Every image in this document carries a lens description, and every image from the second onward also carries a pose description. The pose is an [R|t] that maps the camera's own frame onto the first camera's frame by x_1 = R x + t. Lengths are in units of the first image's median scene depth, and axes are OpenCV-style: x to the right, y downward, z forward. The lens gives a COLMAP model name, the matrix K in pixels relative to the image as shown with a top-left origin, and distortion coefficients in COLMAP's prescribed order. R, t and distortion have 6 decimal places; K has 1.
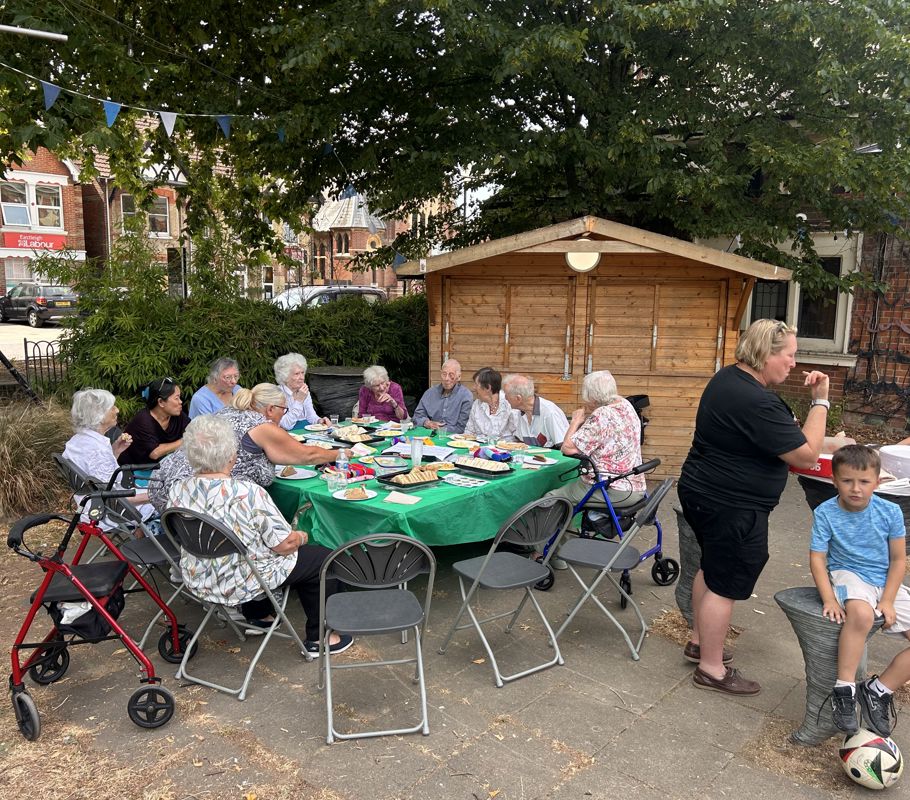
lens RADIAL K [[783.9, 0, 455.0], [0, 783.9, 400.0], [0, 0, 1]] dist [0.058941, -0.011035]
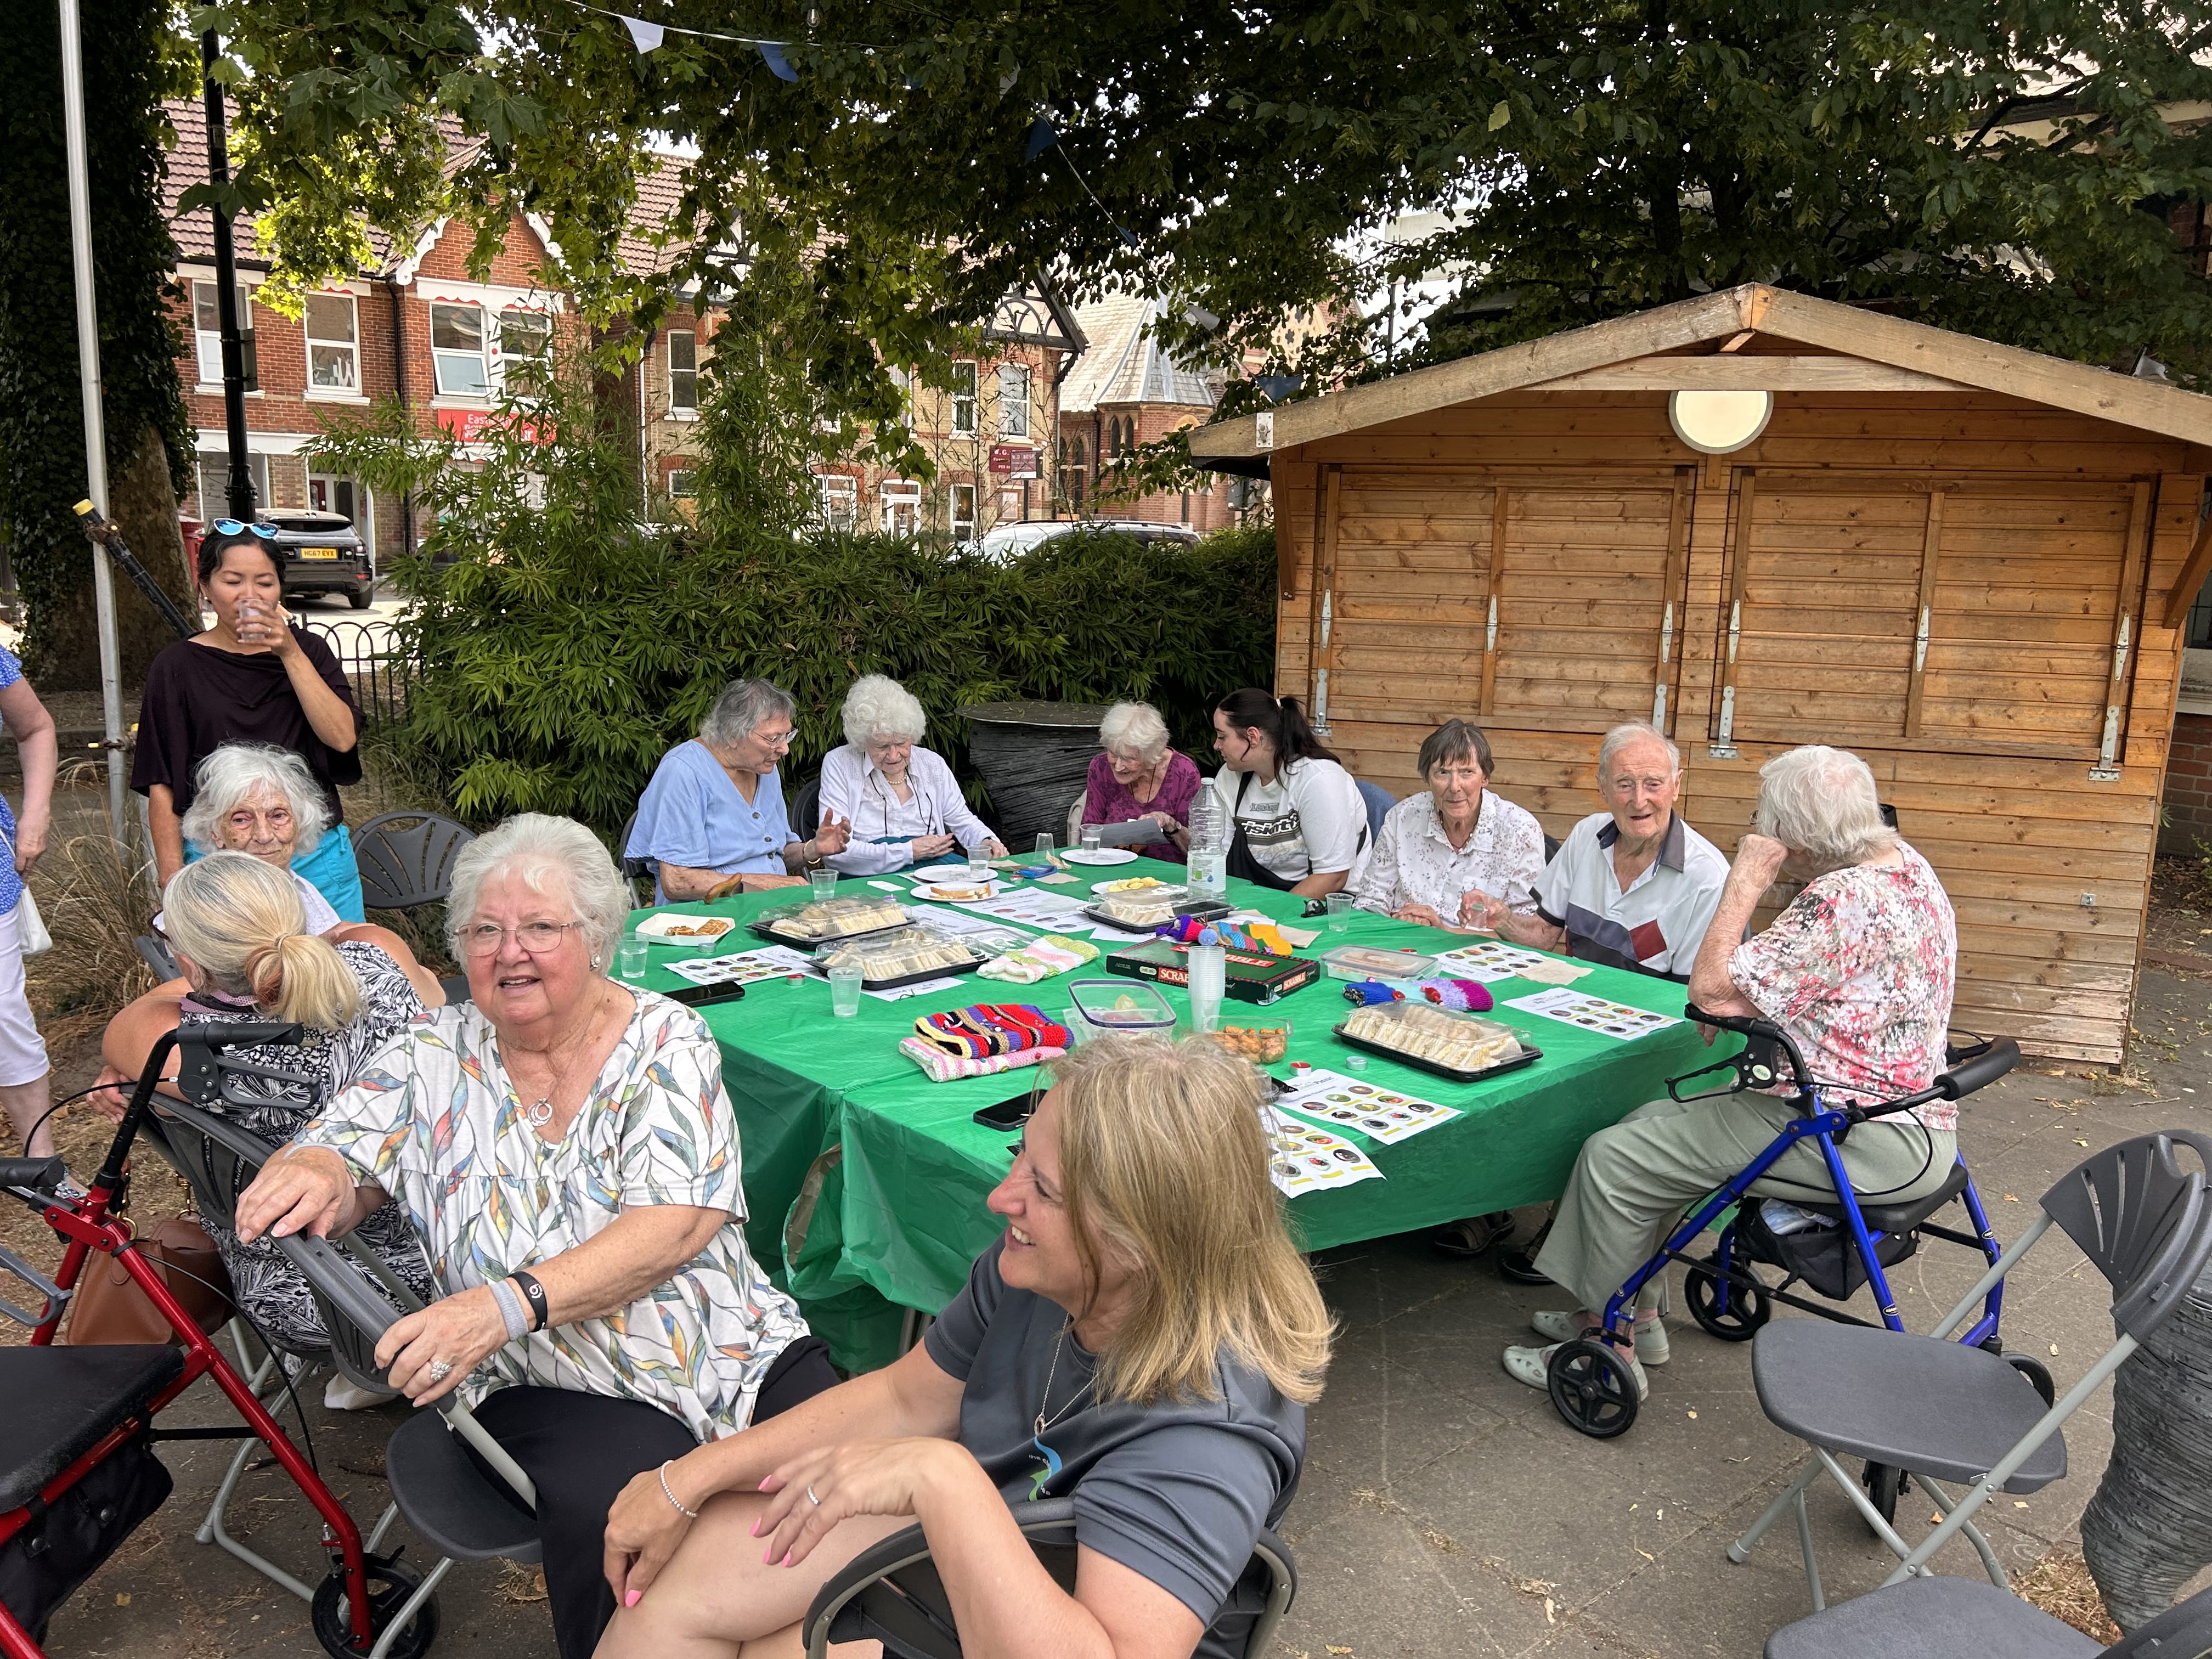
lens RADIAL K [[1673.7, 0, 1106.0], [0, 1673.7, 829.5], [0, 0, 1]] dist [0.101856, -0.219212]
pose [[0.989030, 0.036461, -0.143142, 0.004392], [-0.031844, 0.998900, 0.034412, -0.010173], [0.144239, -0.029476, 0.989104, 0.196189]]
